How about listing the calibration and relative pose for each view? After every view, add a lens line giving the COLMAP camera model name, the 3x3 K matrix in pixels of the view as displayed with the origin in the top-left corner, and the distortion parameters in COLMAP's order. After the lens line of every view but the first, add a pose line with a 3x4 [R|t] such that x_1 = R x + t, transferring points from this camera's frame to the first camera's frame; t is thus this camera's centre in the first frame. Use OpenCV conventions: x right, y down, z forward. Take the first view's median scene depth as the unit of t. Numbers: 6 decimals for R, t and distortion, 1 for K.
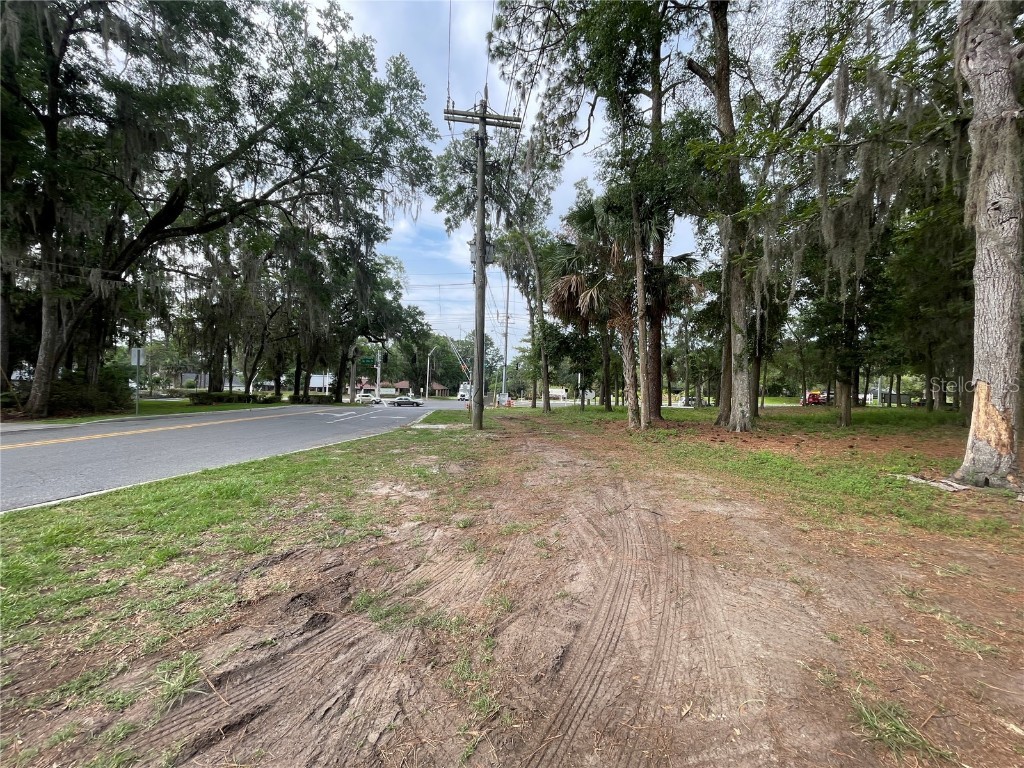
lens RADIAL K [[413.8, 0, 506.1], [0, 413.8, 380.6], [0, 0, 1]] dist [0.000000, -0.001105]
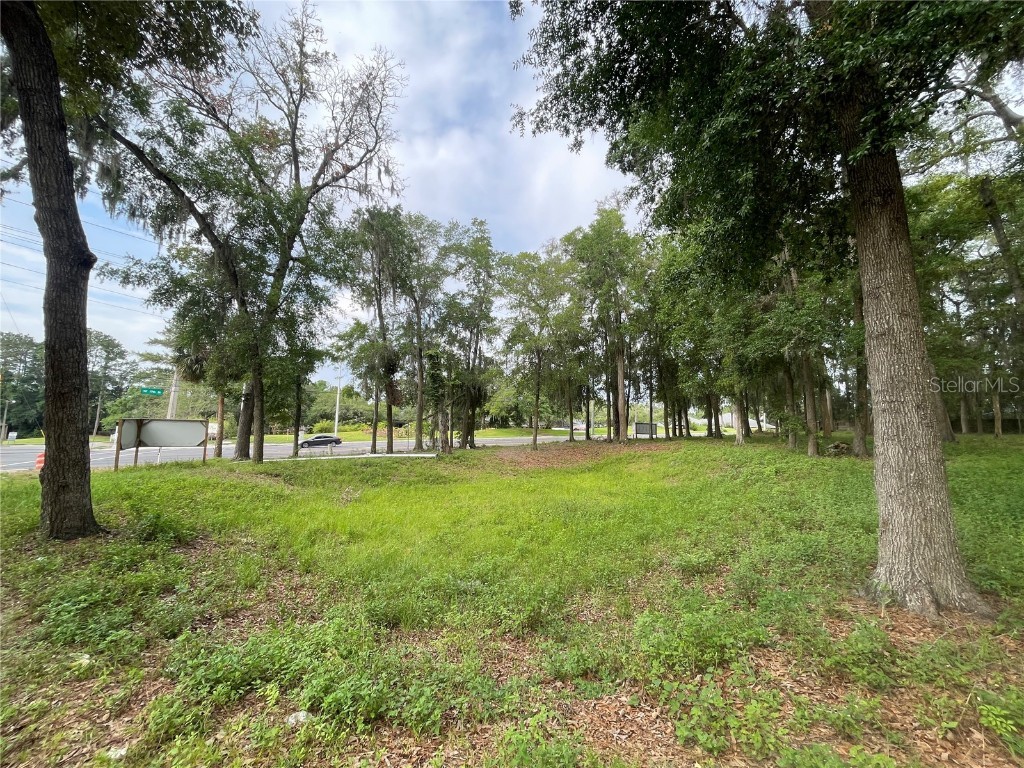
lens RADIAL K [[413.8, 0, 513.1], [0, 413.8, 382.1], [0, 0, 1]] dist [0.000000, -0.001105]
pose [[0.790013, 0.047185, 0.611272, 0.633133], [-0.000481, 0.997081, -0.076345, 0.039632], [-0.613090, 0.060020, 0.787730, 1.581457]]
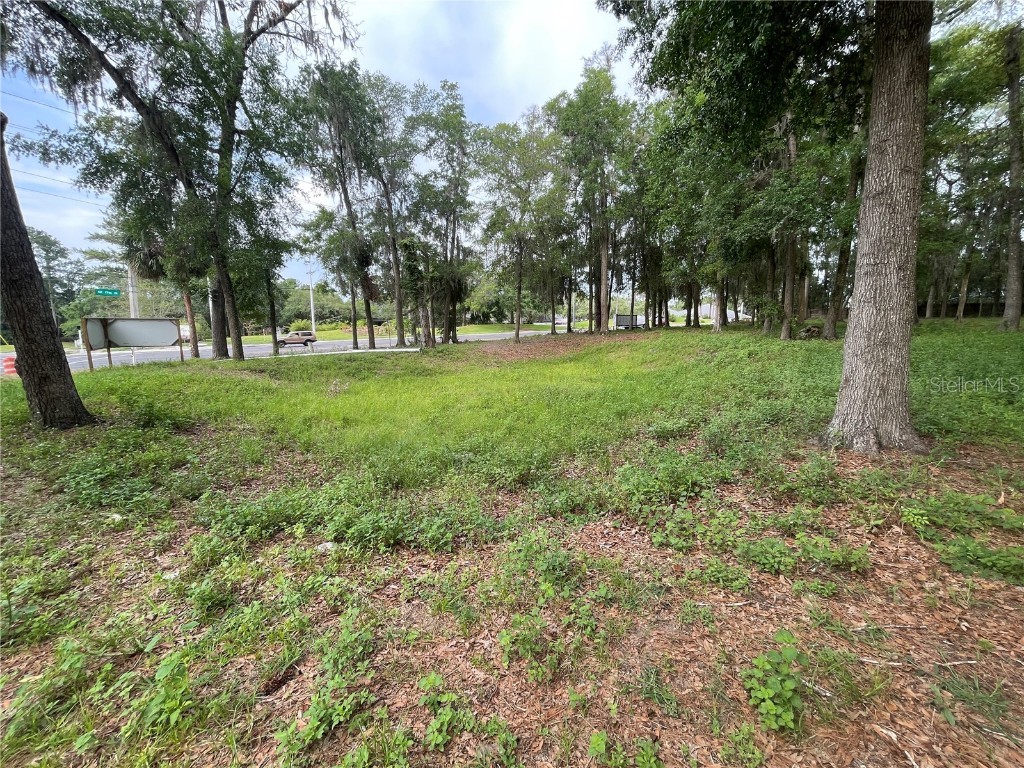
lens RADIAL K [[413.8, 0, 513.6], [0, 413.8, 382.2], [0, 0, 1]] dist [0.000000, -0.001105]
pose [[0.760222, -0.127187, 0.637092, 0.628312], [0.020270, 0.984815, 0.172417, 0.052173], [-0.649347, -0.118162, 0.751256, 1.583136]]
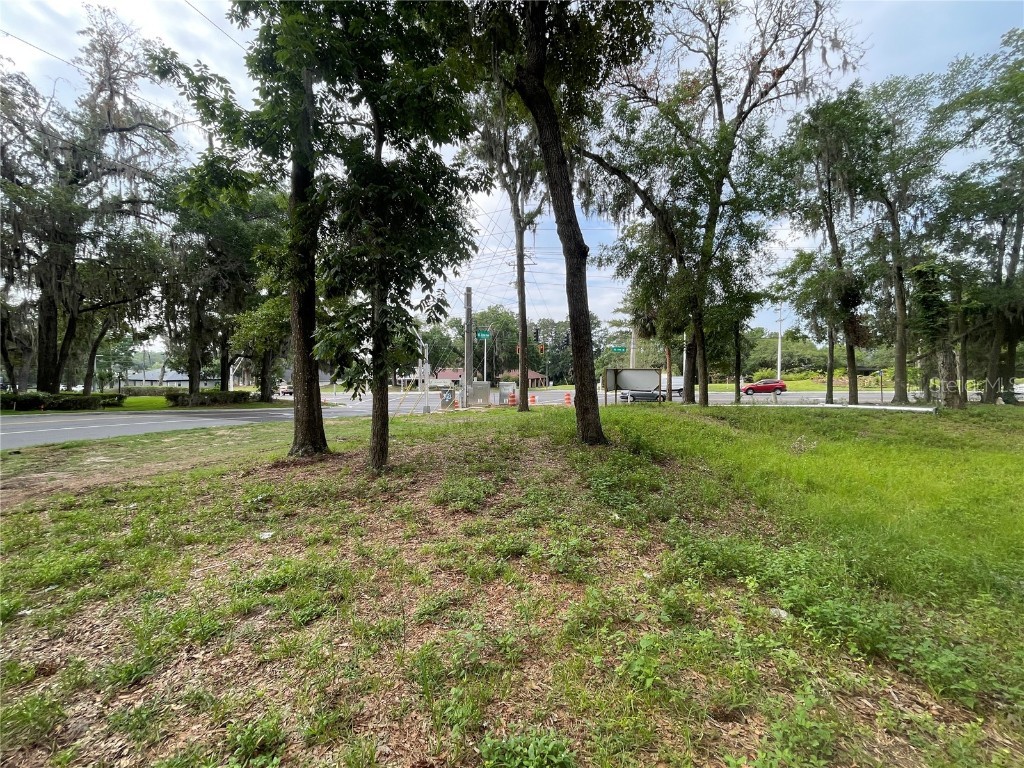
lens RADIAL K [[413.8, 0, 509.0], [0, 413.8, 382.4], [0, 0, 1]] dist [0.000000, -0.001105]
pose [[0.949558, -0.024961, -0.312596, 0.622773], [0.034885, 0.999048, 0.026195, 0.049123], [0.311645, -0.035779, 0.949525, 1.572130]]
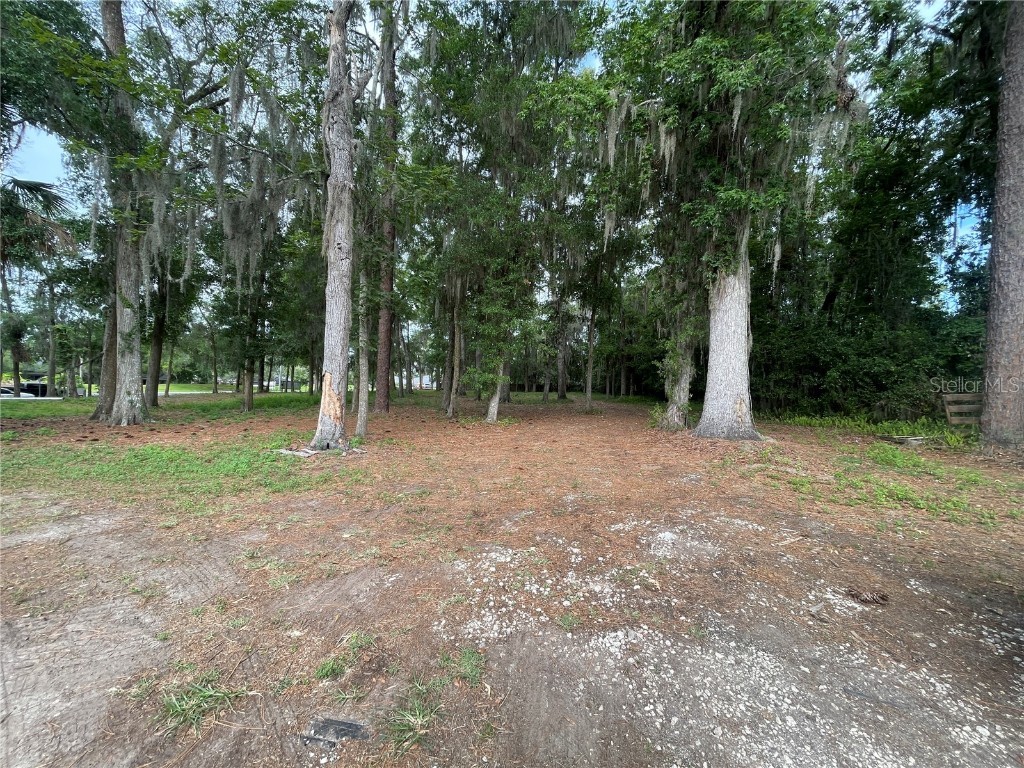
lens RADIAL K [[413.8, 0, 516.3], [0, 413.8, 381.5], [0, 0, 1]] dist [0.000000, -0.001105]
pose [[0.314445, 0.004565, 0.949265, 0.019027], [-0.036434, 0.999310, 0.007263, -0.000228], [-0.948576, -0.036869, 0.314394, -0.006347]]
